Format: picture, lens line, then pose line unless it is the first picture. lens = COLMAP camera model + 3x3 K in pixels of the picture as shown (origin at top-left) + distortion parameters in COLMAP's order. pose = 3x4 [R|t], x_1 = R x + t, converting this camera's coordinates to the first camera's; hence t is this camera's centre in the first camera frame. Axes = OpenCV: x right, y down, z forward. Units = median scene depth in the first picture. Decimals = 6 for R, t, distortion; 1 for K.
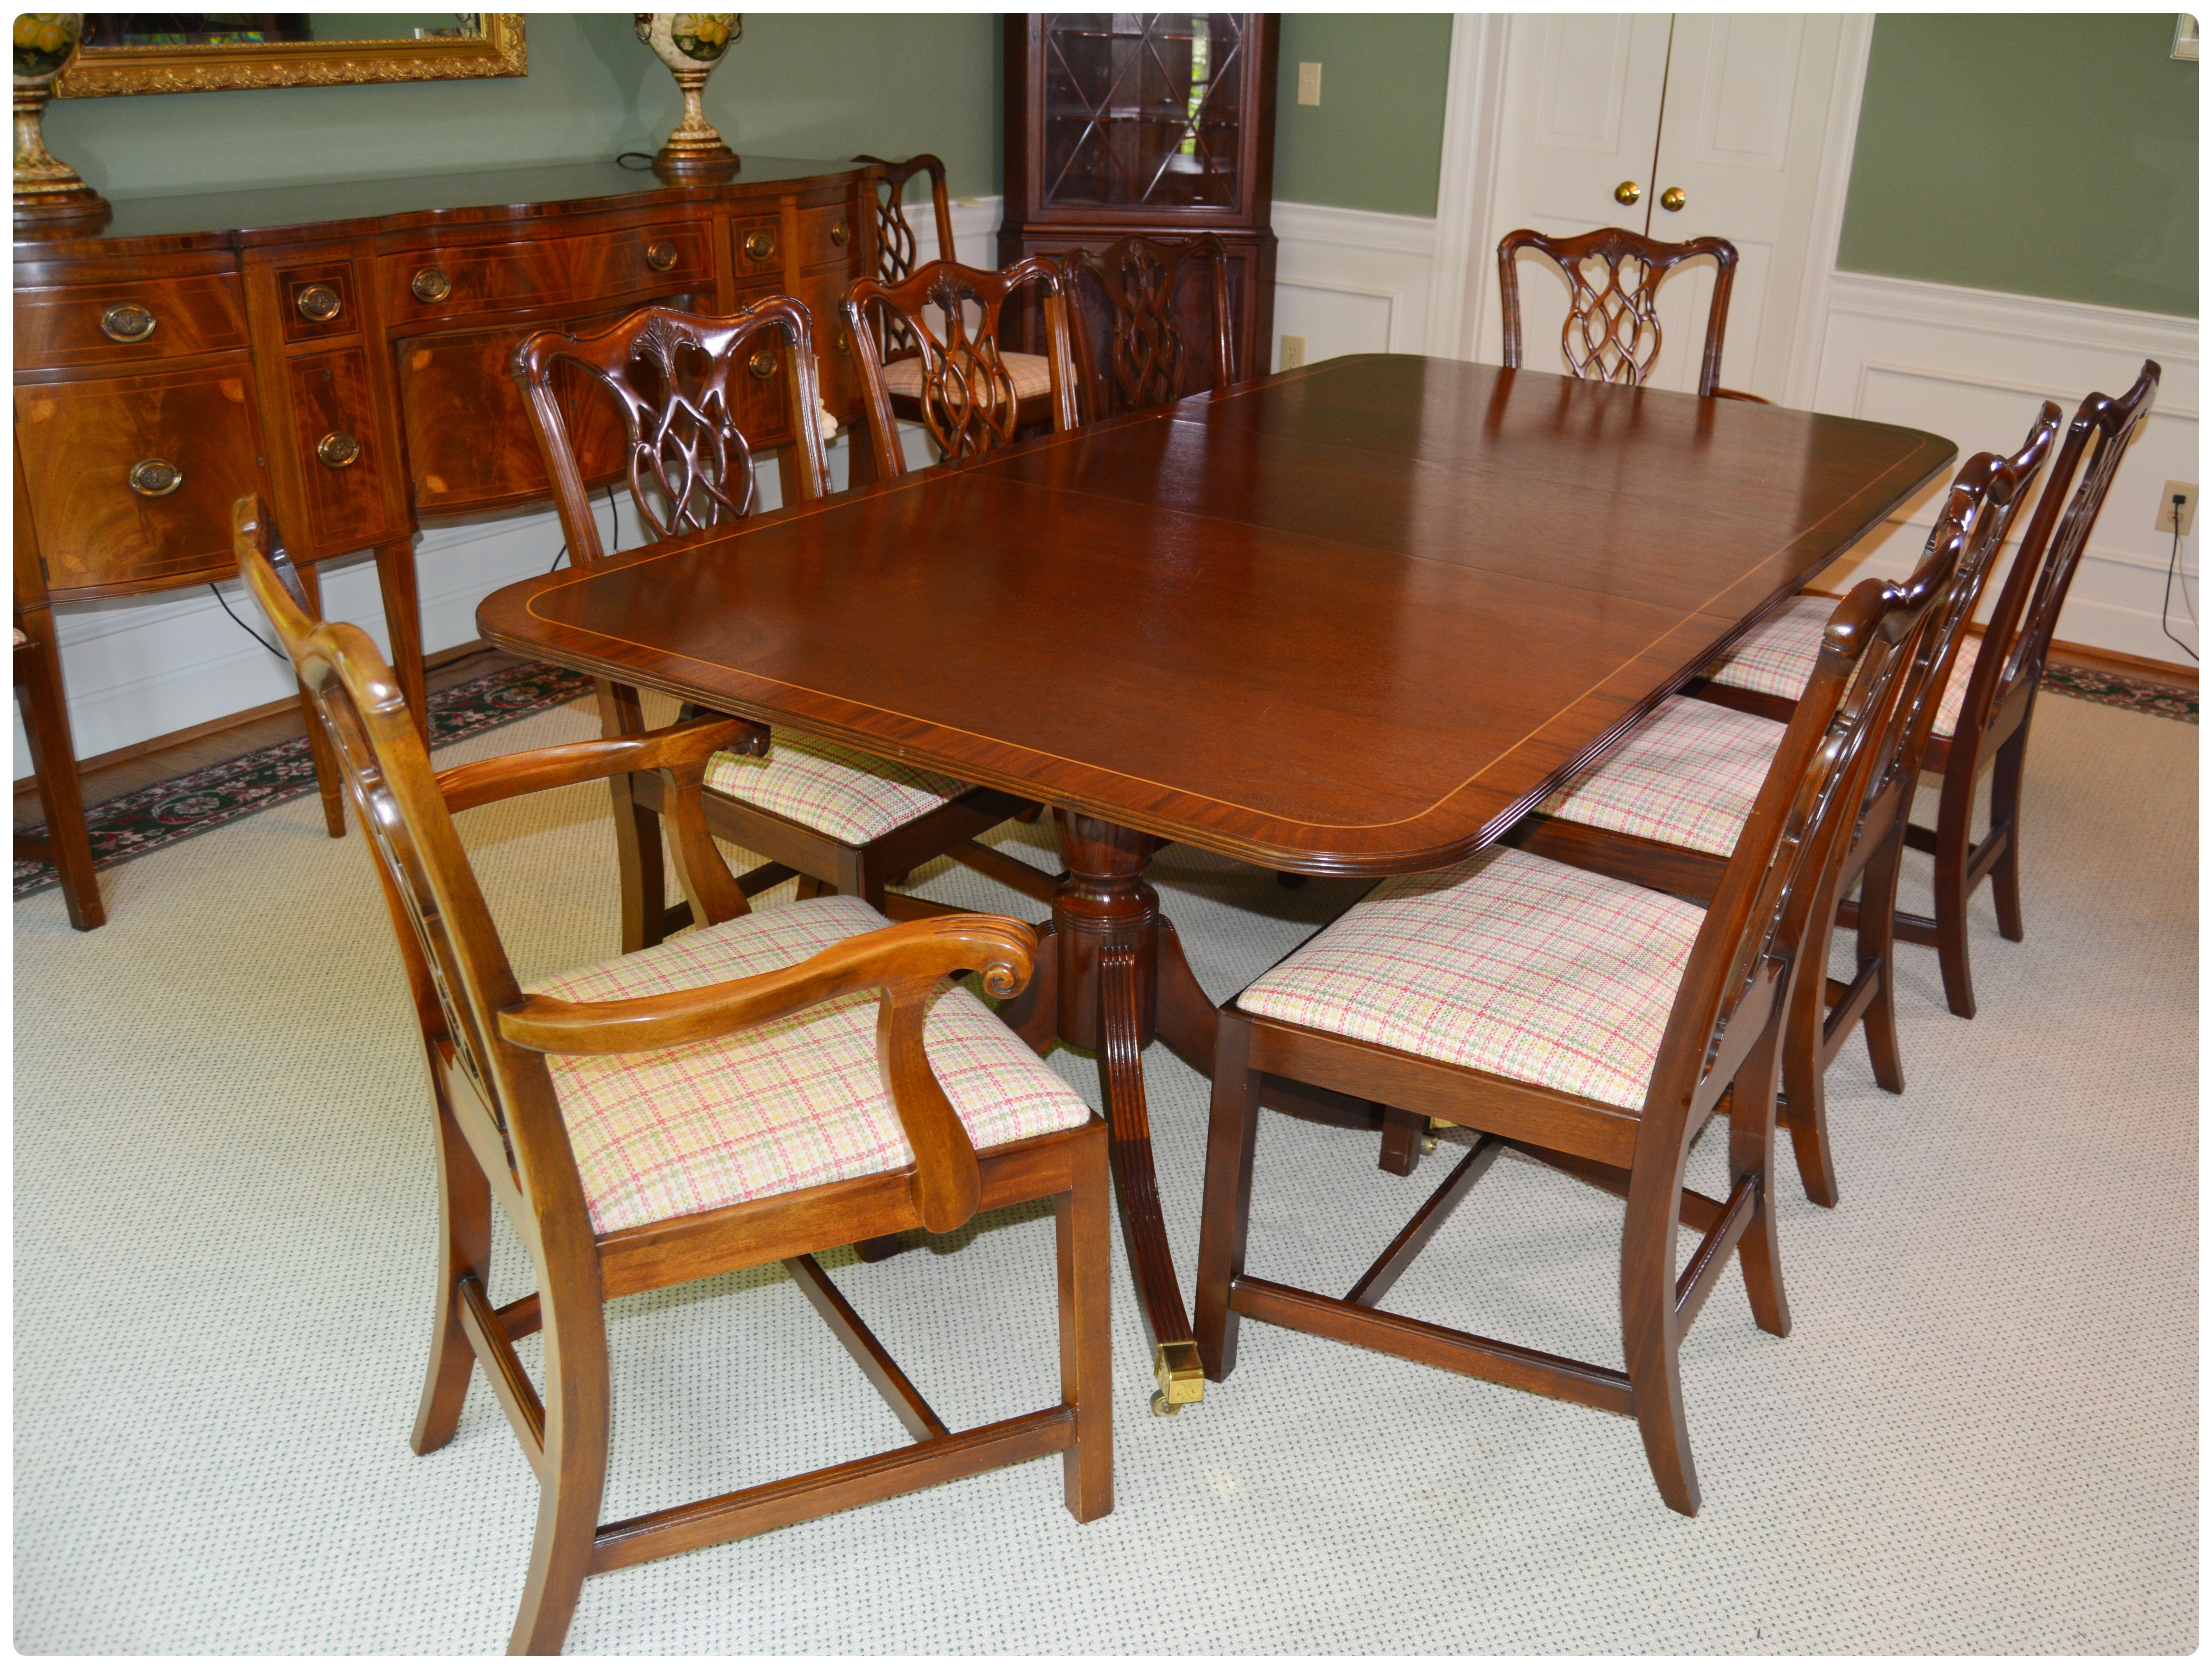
lens RADIAL K [[1943.2, 0, 1238.2], [0, 1943.2, 846.3], [0, 0, 1]] dist [-0.094685, 0.037106]
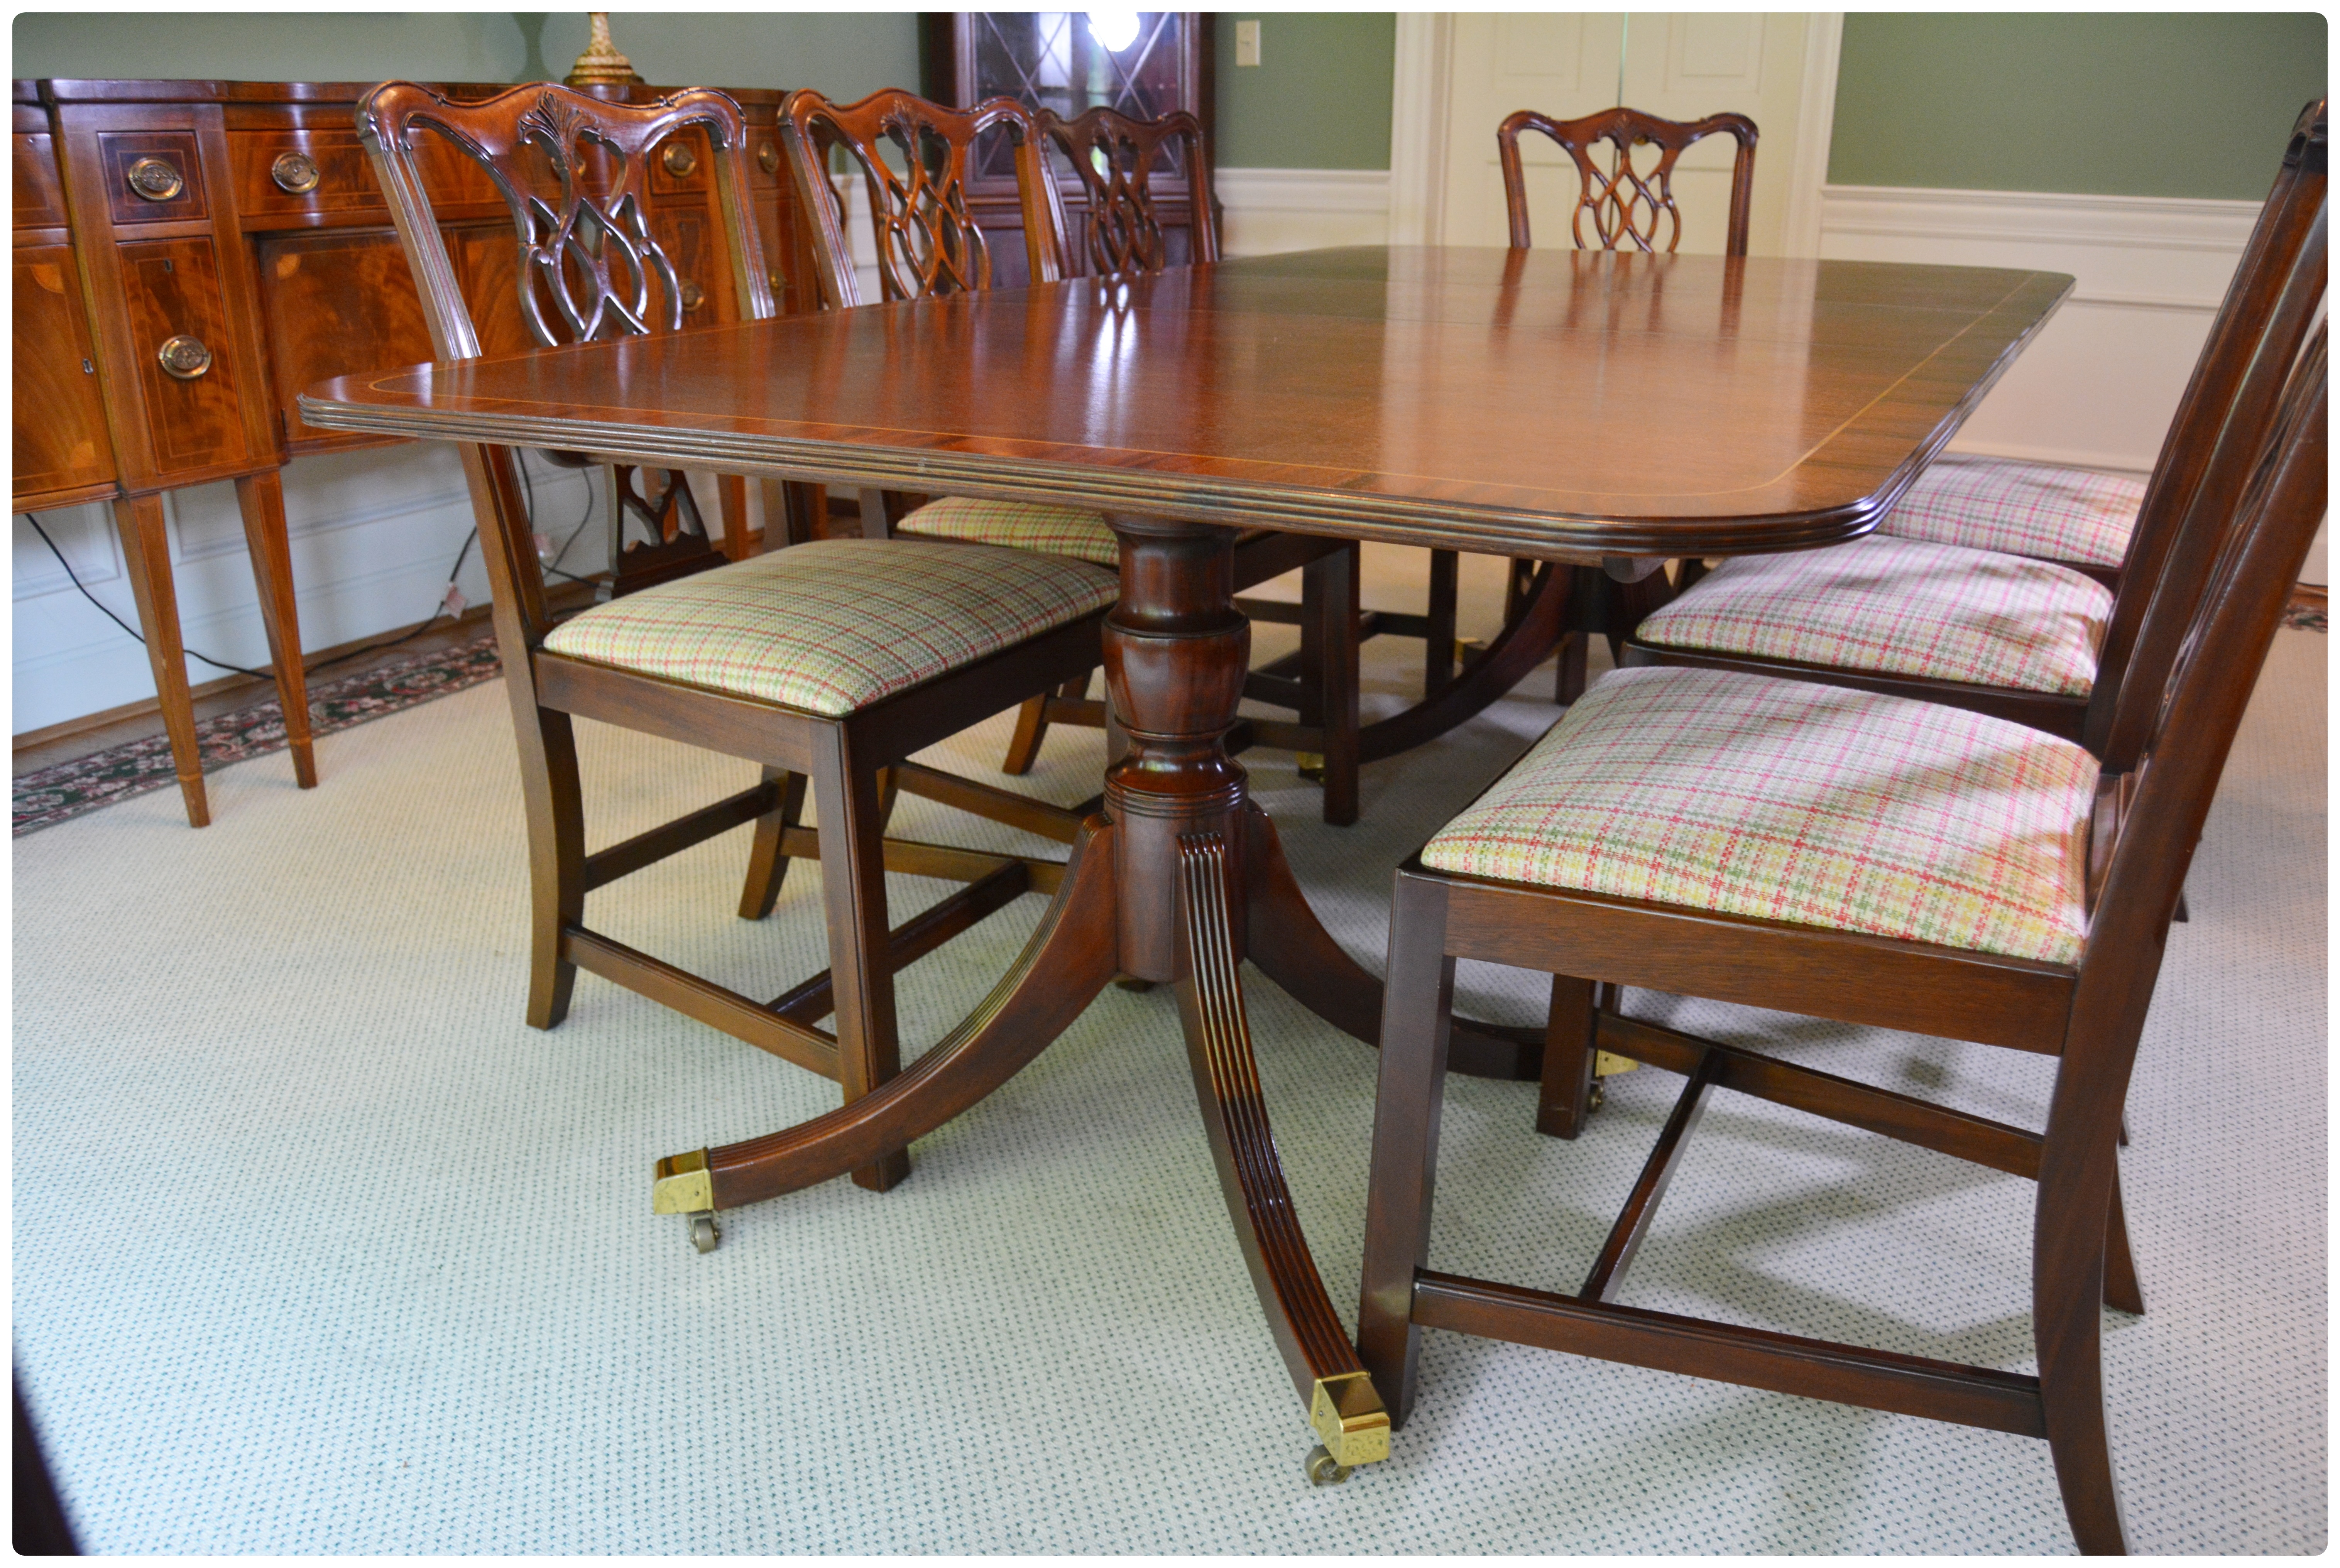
lens RADIAL K [[1817.5, 0, 1167.0], [0, 1817.5, 797.6], [0, 0, 1]] dist [-0.092882, 0.032959]
pose [[0.998439, -0.054617, 0.011691, -0.087934], [0.055268, 0.996322, -0.065478, 0.088115], [-0.008072, 0.066022, 0.997786, 0.338956]]
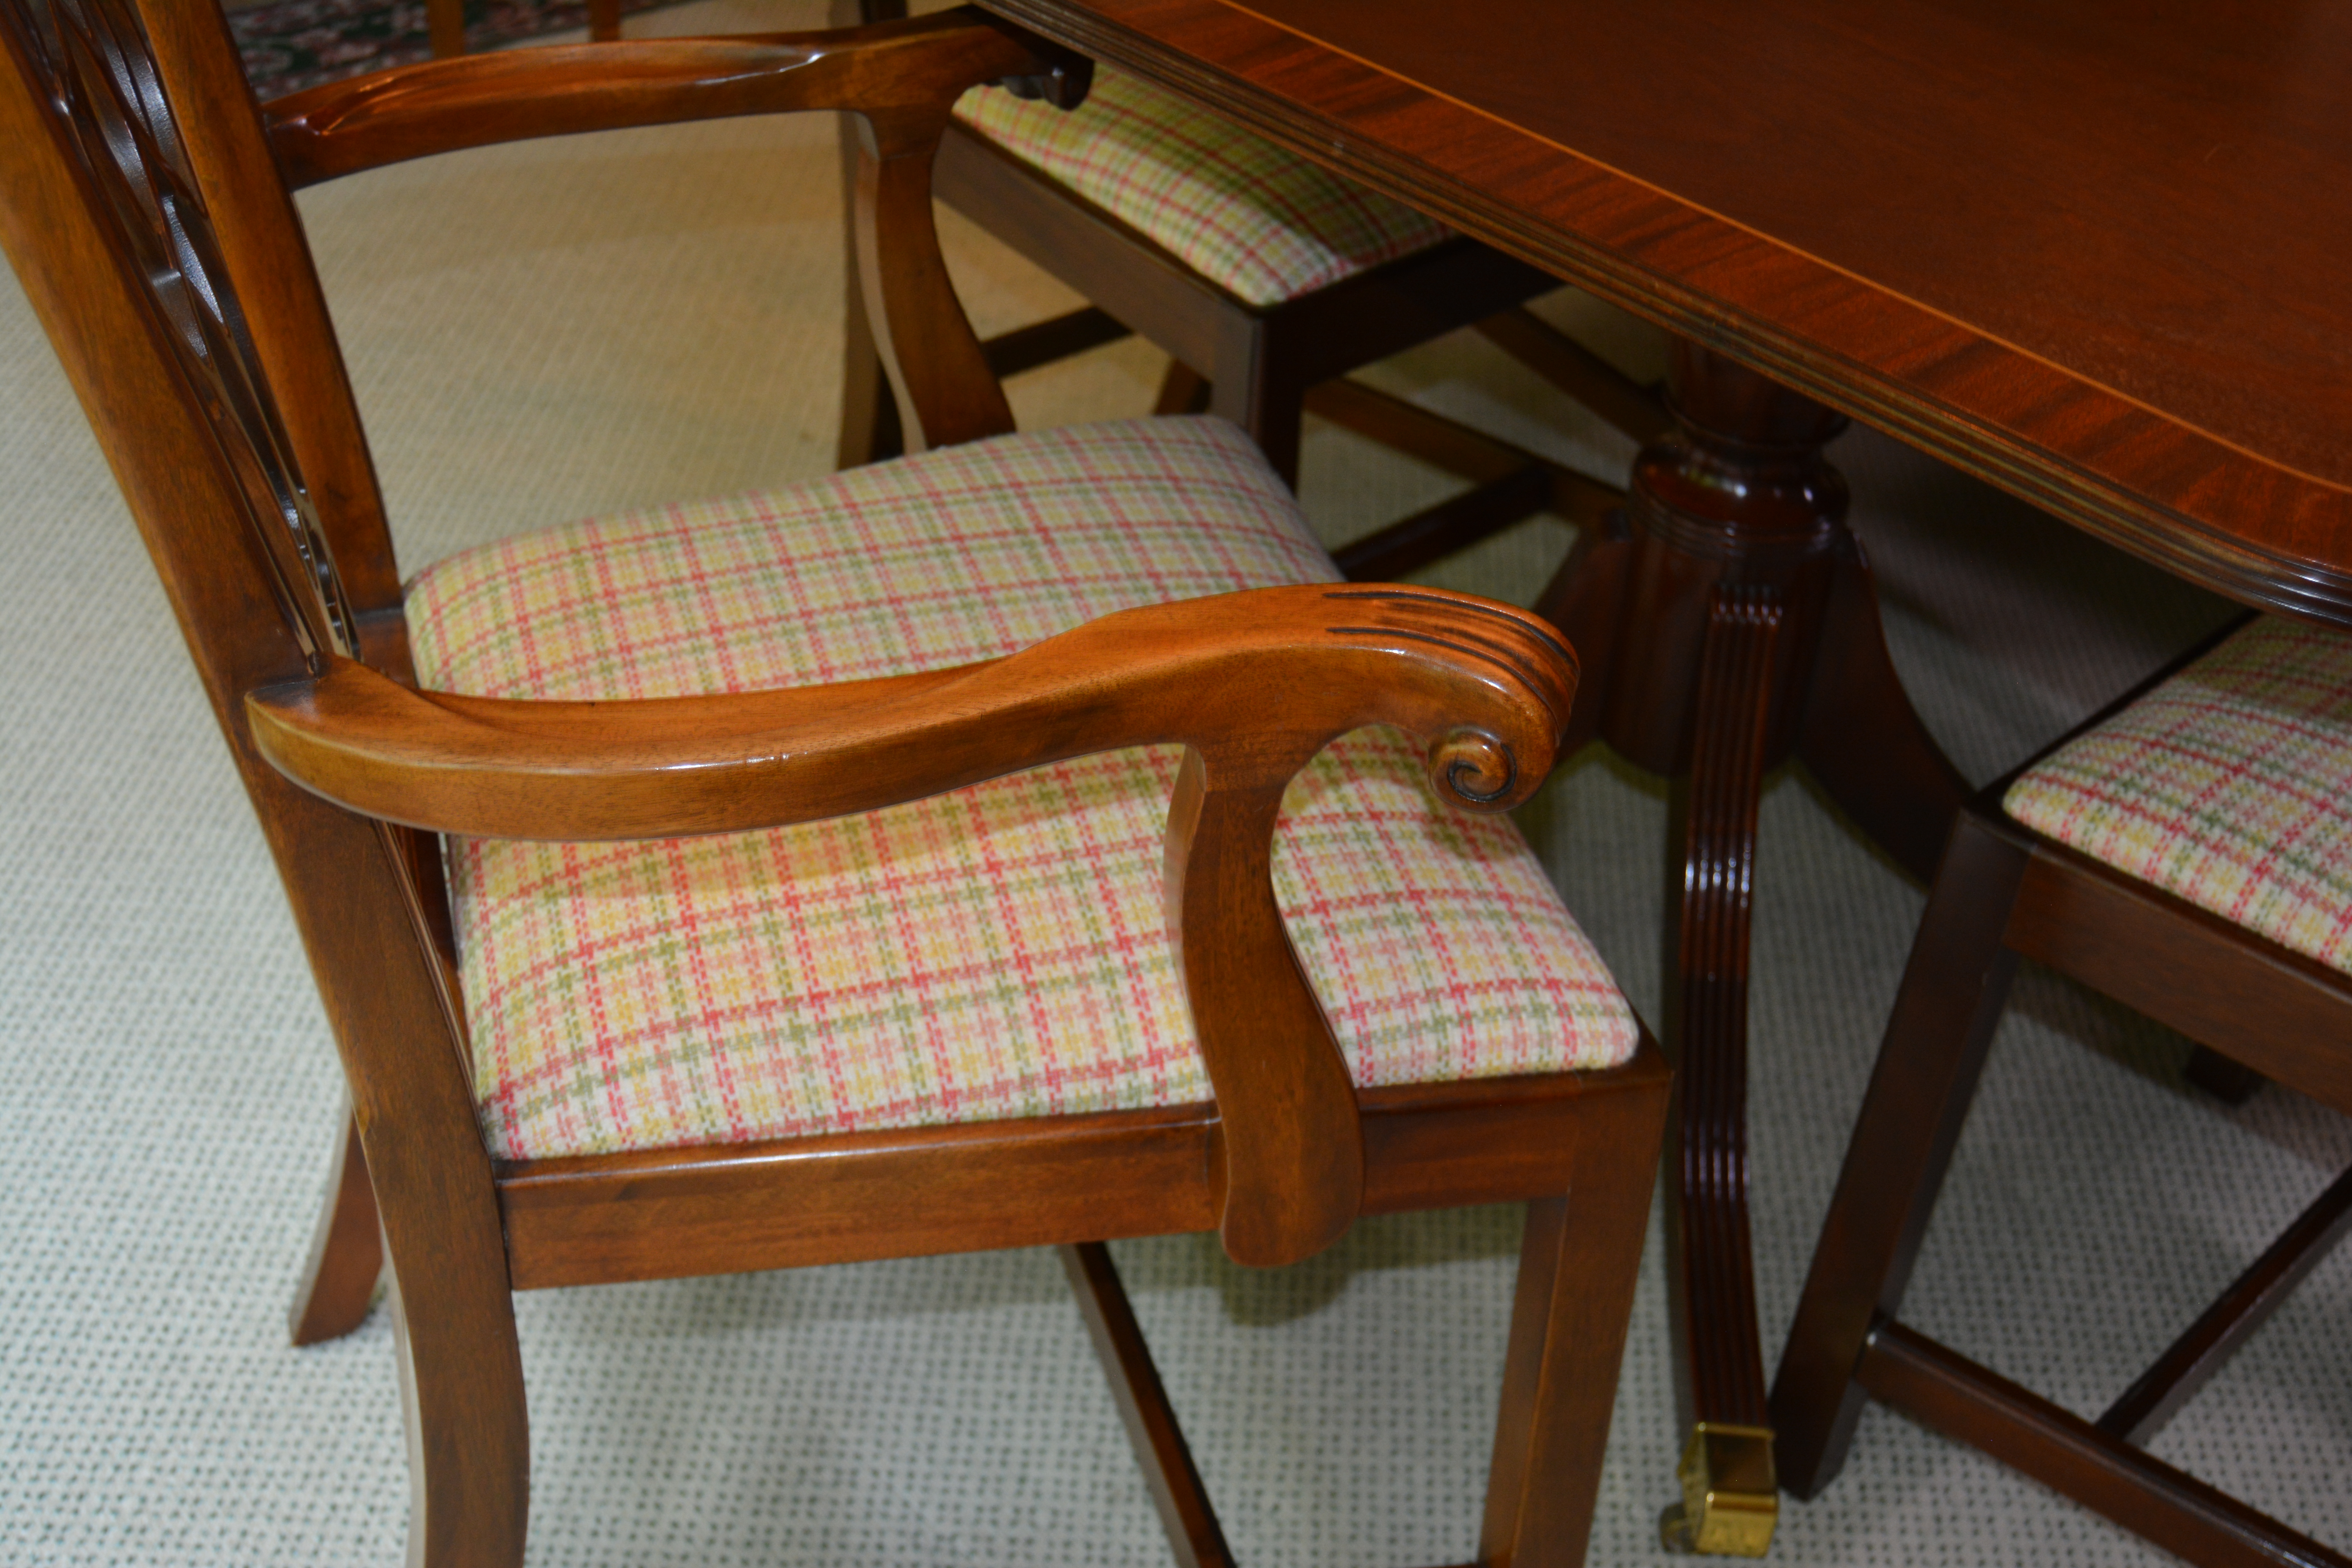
lens RADIAL K [[2721.5, 0, 1183.1], [0, 2721.5, 790.2], [0, 0, 1]] dist [-0.056613, 0.012844]
pose [[0.958286, 0.175464, -0.225613, -0.038154], [-0.126826, 0.968455, 0.214498, -0.029425], [0.256133, -0.176937, 0.950310, 0.328965]]
